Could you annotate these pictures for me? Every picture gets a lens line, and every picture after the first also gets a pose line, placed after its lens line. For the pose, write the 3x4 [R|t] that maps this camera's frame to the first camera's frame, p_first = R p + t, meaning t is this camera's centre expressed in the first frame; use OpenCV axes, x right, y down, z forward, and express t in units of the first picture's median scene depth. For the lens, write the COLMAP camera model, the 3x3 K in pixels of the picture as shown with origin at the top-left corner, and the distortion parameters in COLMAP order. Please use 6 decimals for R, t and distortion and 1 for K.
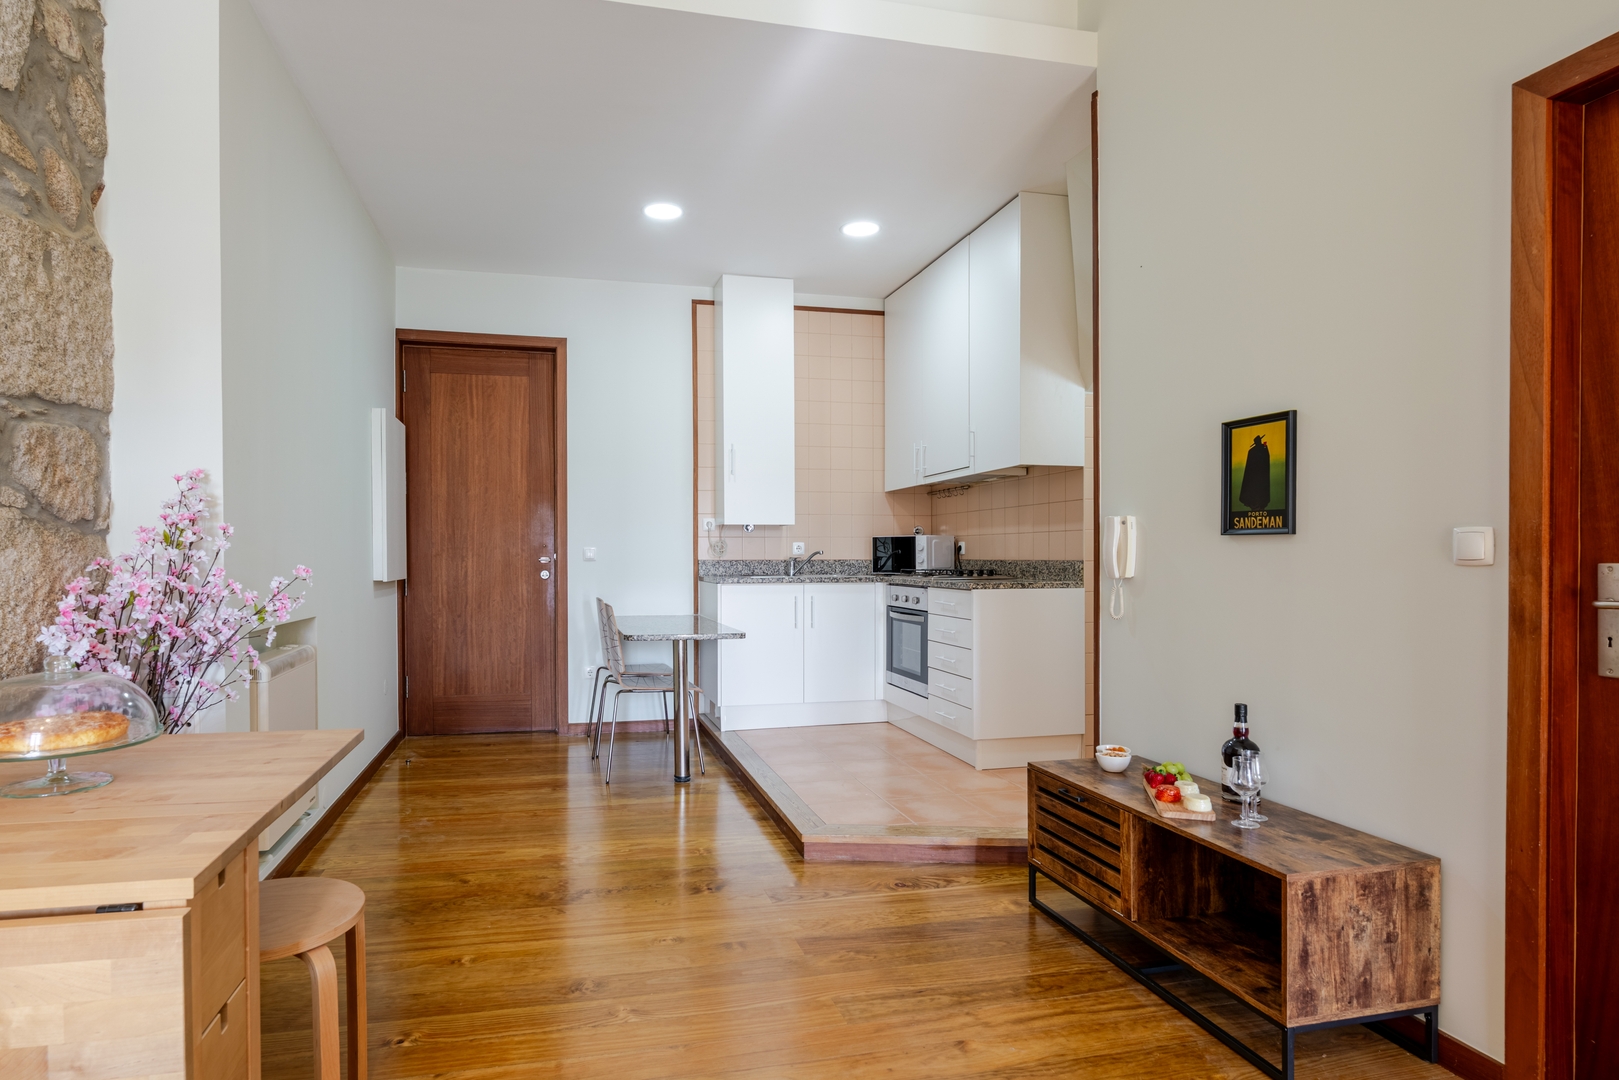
lens RADIAL K [[842.4, 0, 741.6], [0, 842.4, 563.3], [0, 0, 1]] dist [-0.009722, 0.001976]
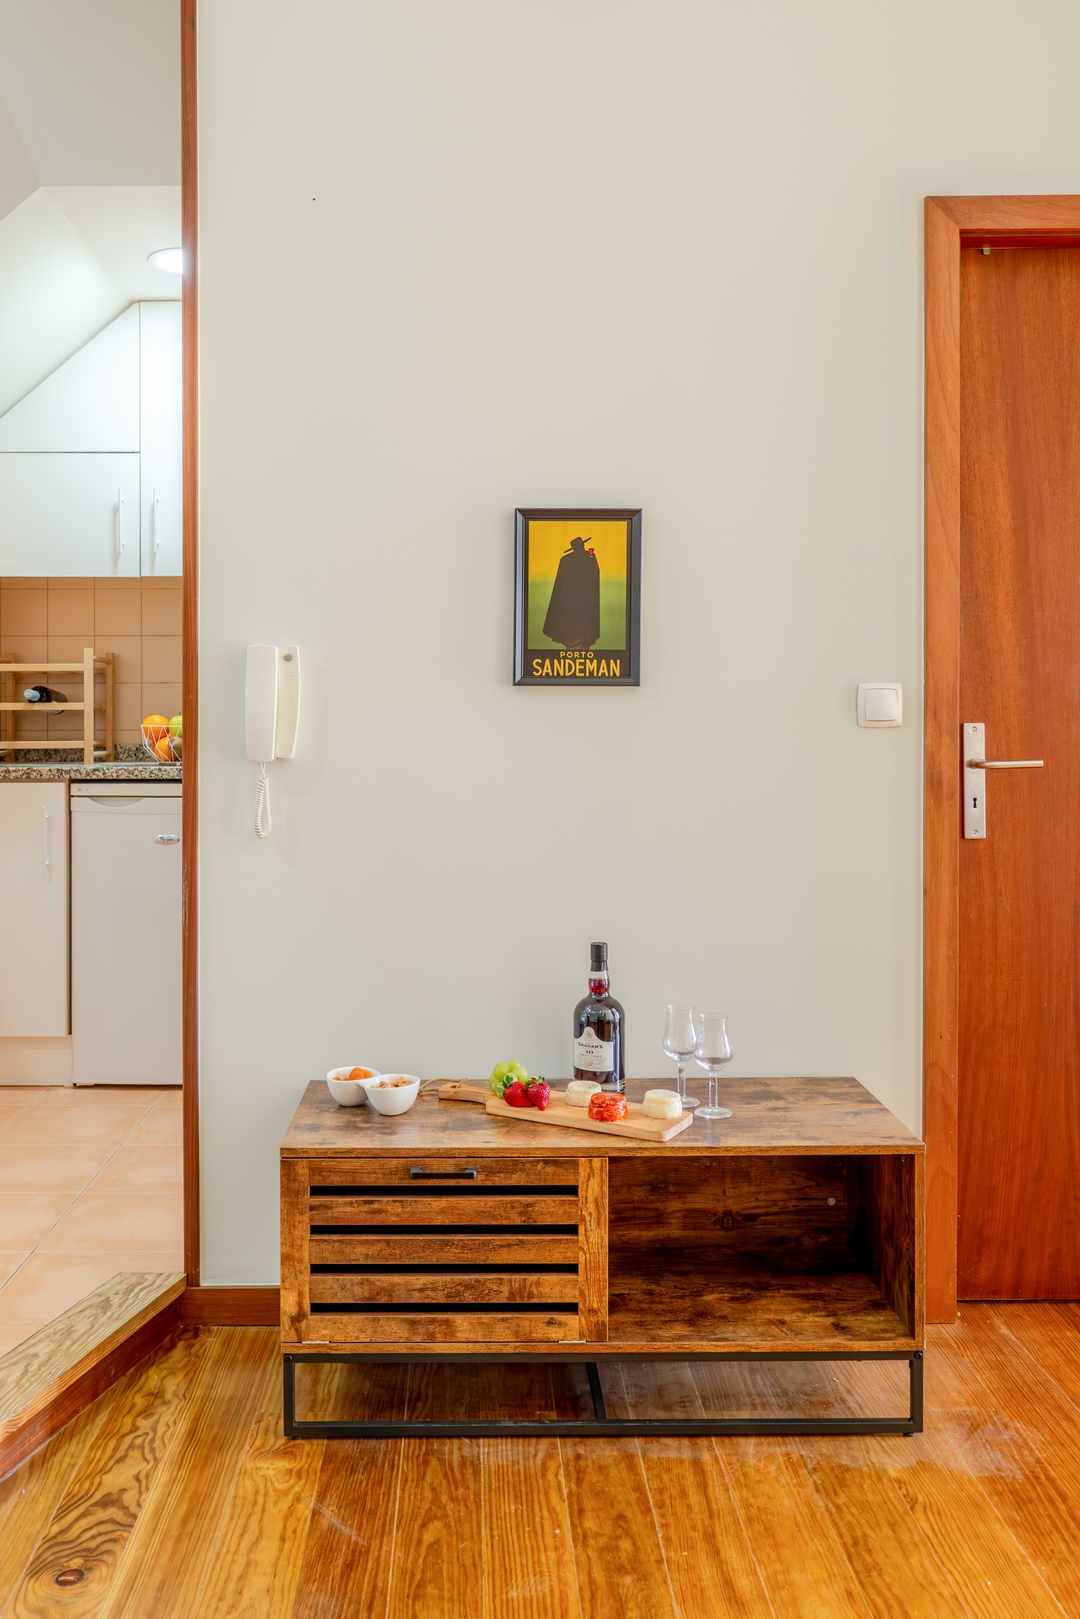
lens RADIAL K [[1380.2, 0, 462.0], [0, 1380.2, 727.8], [0, 0, 1]] dist [-0.008337, 0.006176]
pose [[0.225205, -0.004438, 0.974301, -0.247940], [0.014021, 0.999901, 0.001314, -0.001950], [-0.974210, 0.013365, 0.225245, 0.442115]]
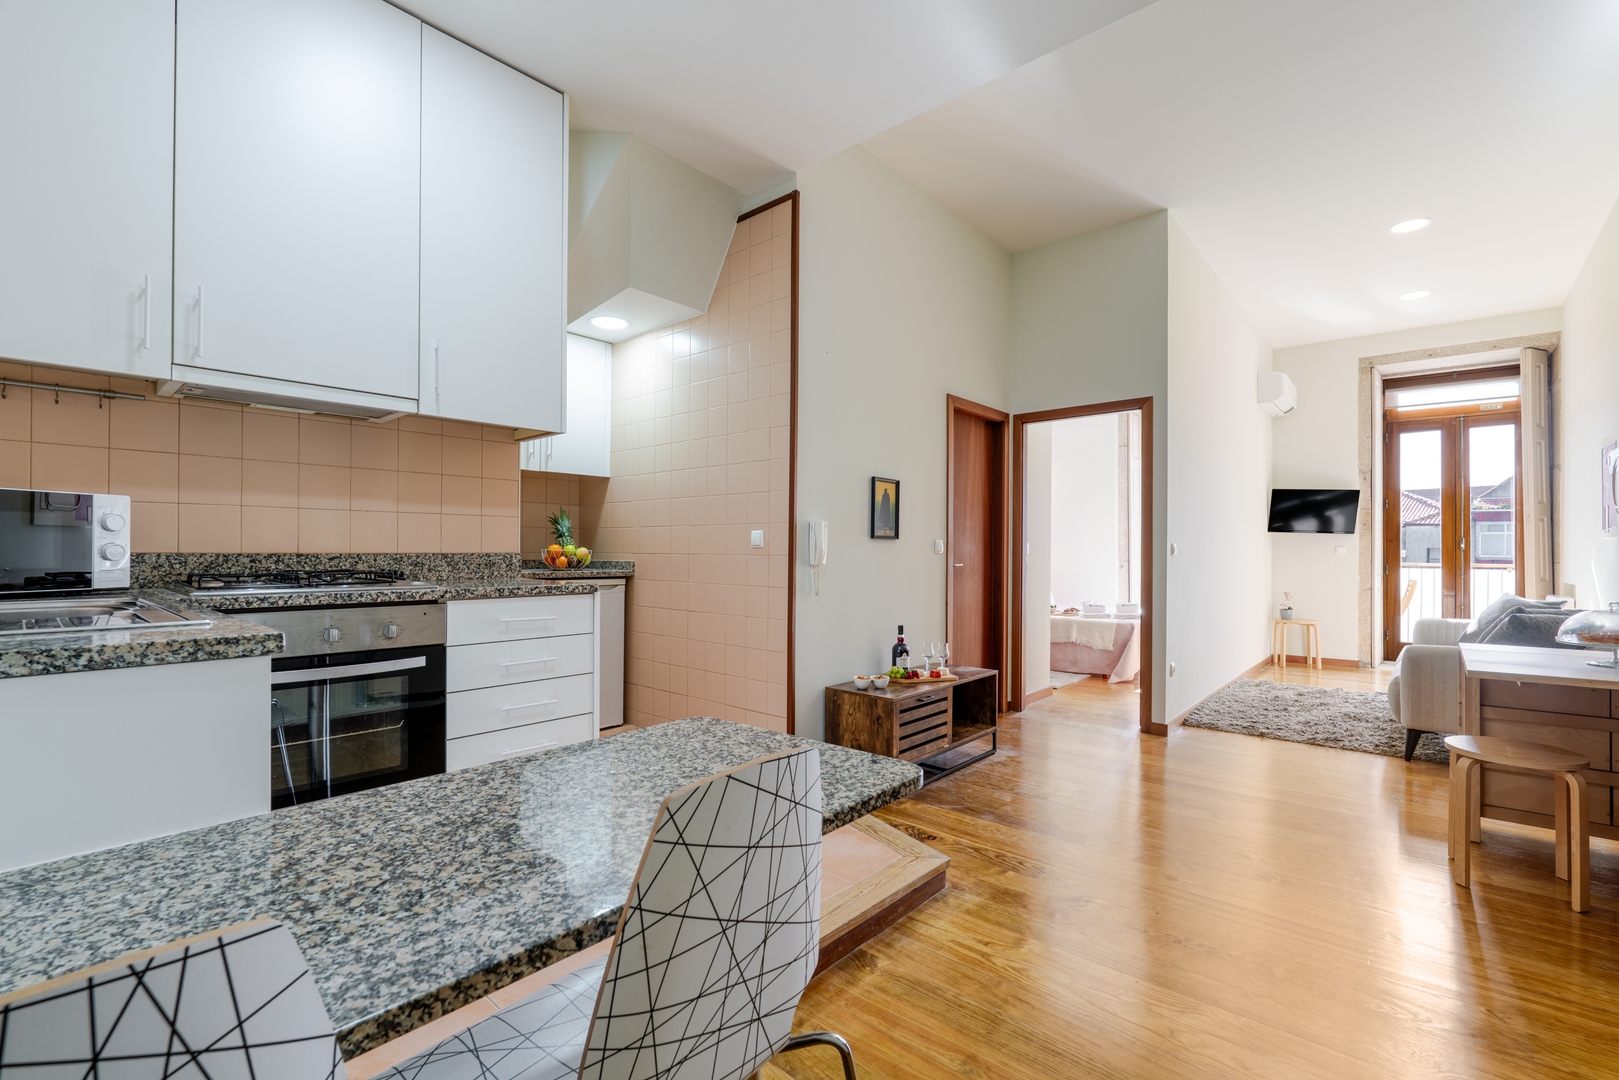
lens RADIAL K [[711.0, 0, 809.5], [0, 711.0, 548.0], [0, 0, 1]] dist [-0.005981, 0.000222]
pose [[-0.591080, 0.001218, 0.806612, -0.319512], [0.002569, 0.999997, 0.000373, -0.007481], [-0.806609, 0.002293, -0.591082, 1.108480]]
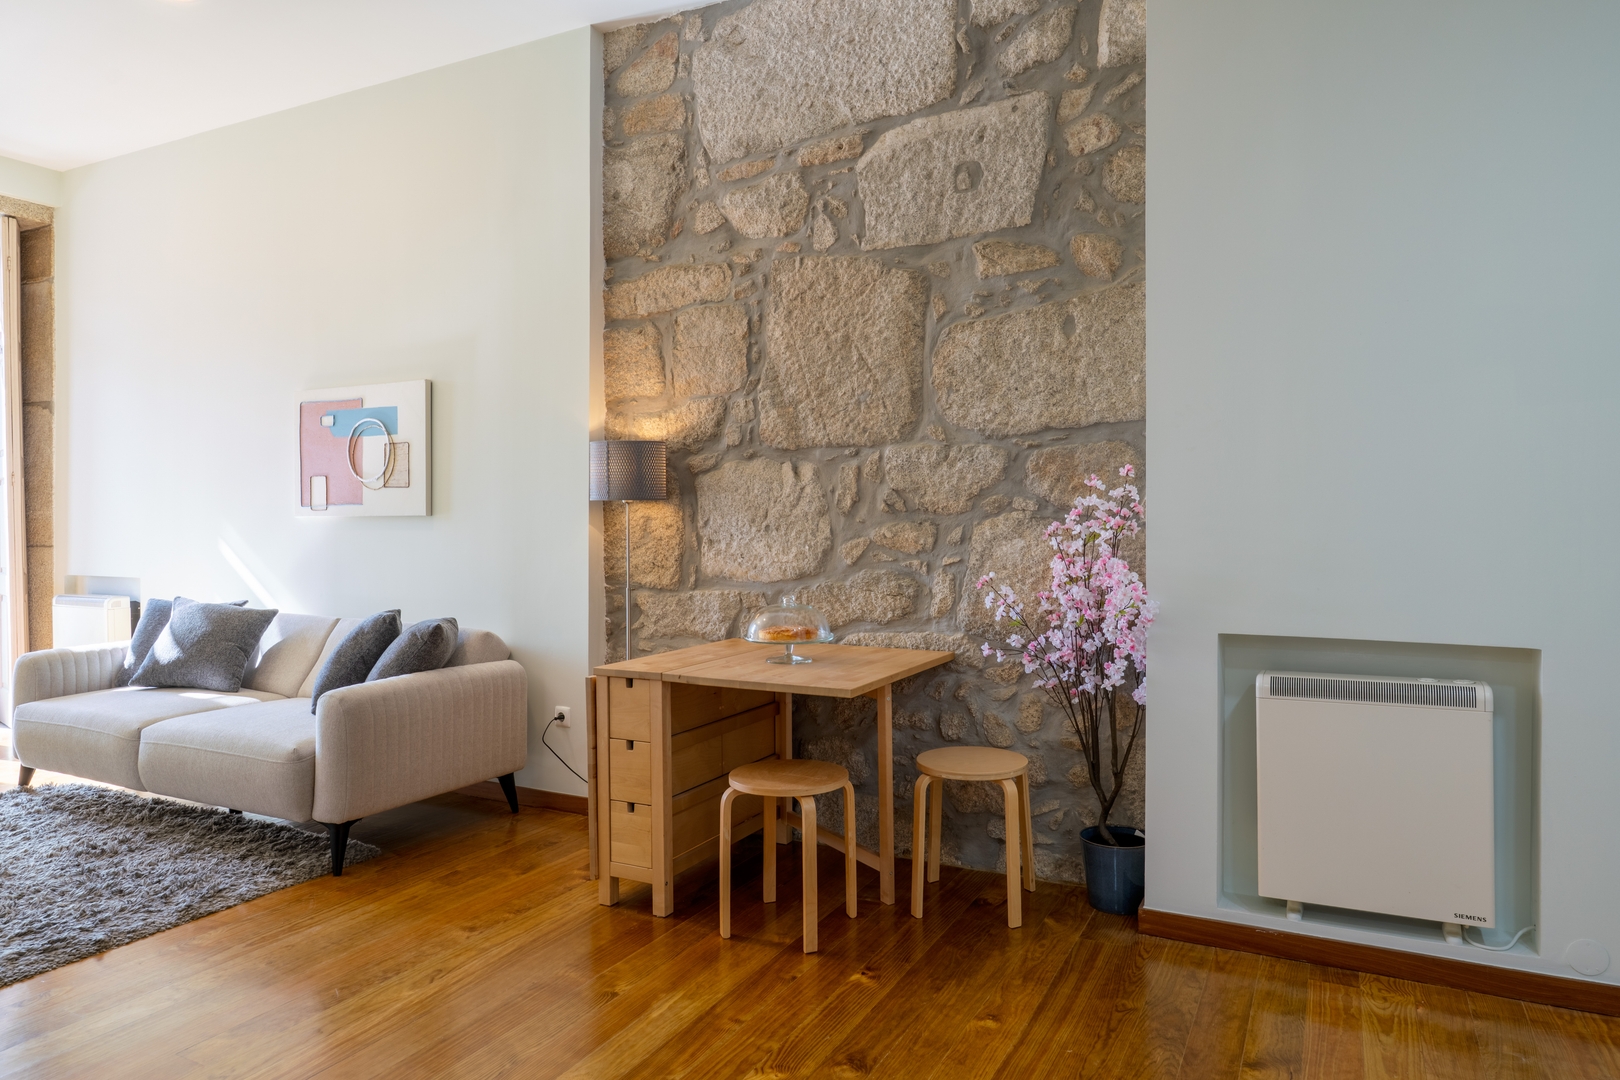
lens RADIAL K [[1054.1, 0, 857.9], [0, 1054.1, 512.5], [0, 0, 1]] dist [-0.002598, 0.011013]
pose [[-0.636109, -0.000748, -0.771599, 0.315673], [-0.005098, 0.999982, 0.003233, -0.029392], [0.771582, 0.005990, -0.636102, 0.841977]]
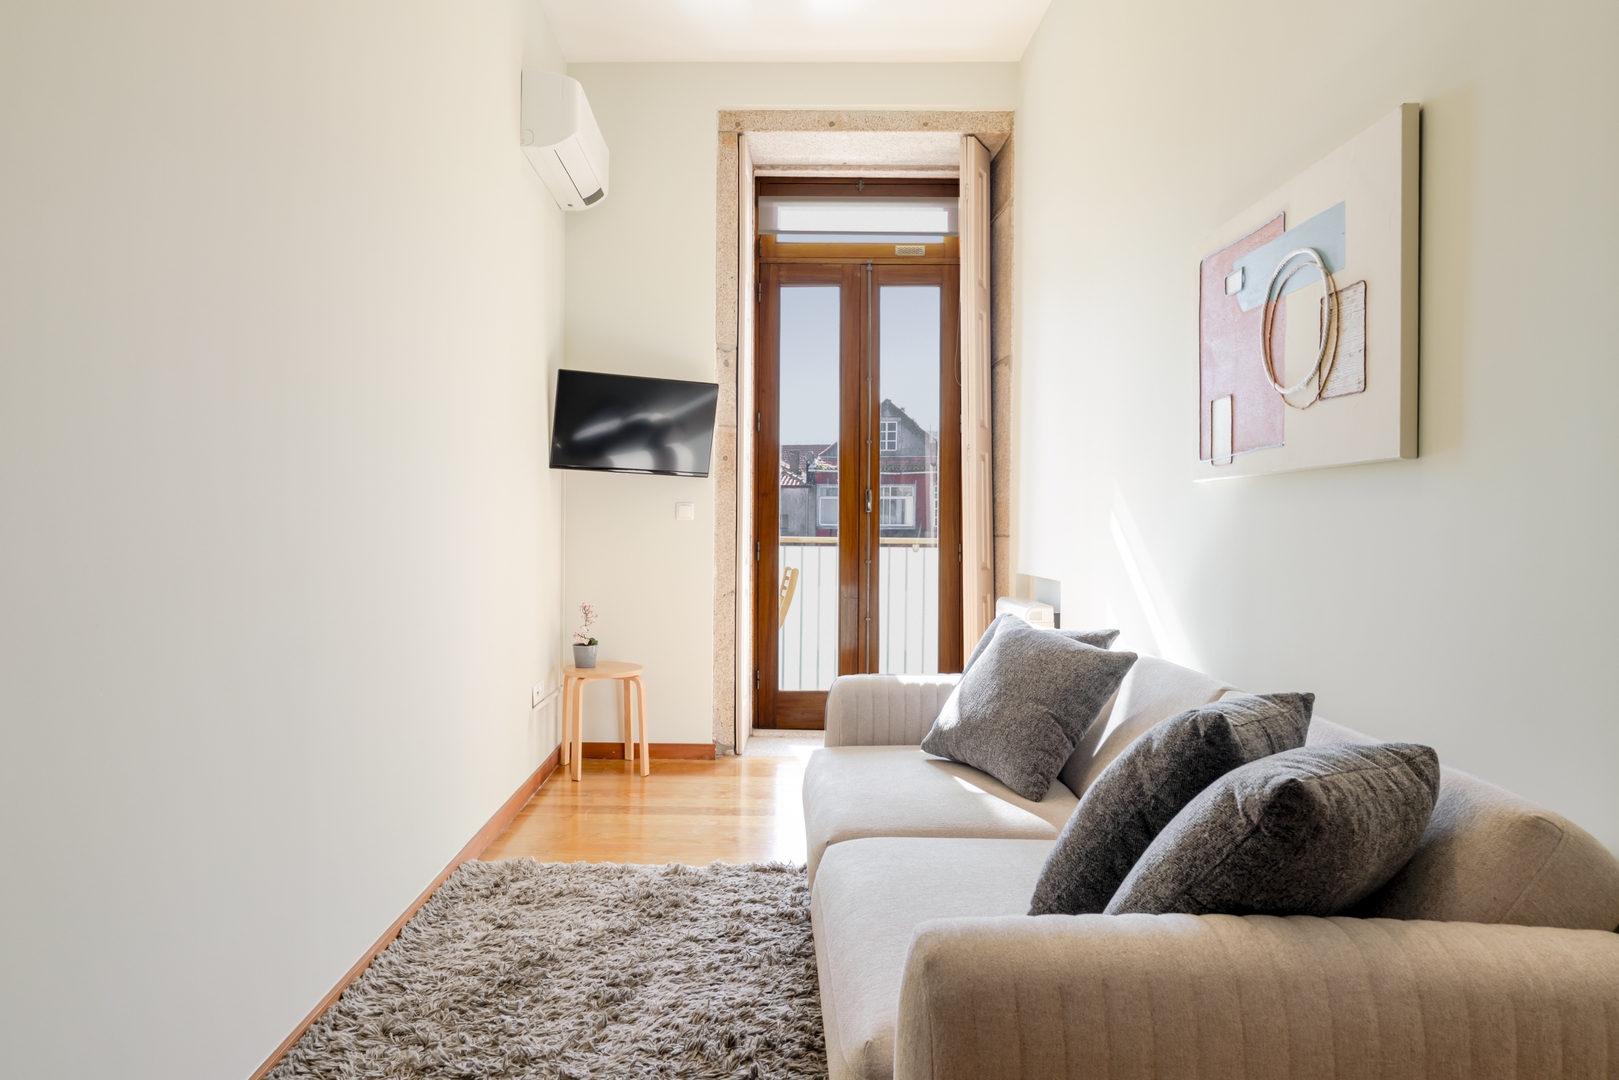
lens RADIAL K [[1053.4, 0, 746.6], [0, 1053.4, 527.3], [0, 0, 1]] dist [-0.002598, 0.011013]
pose [[-0.970092, -0.008277, 0.242598, -0.080080], [-0.005166, 0.999896, 0.013455, 0.002172], [-0.242684, 0.011800, -0.970034, 0.290149]]
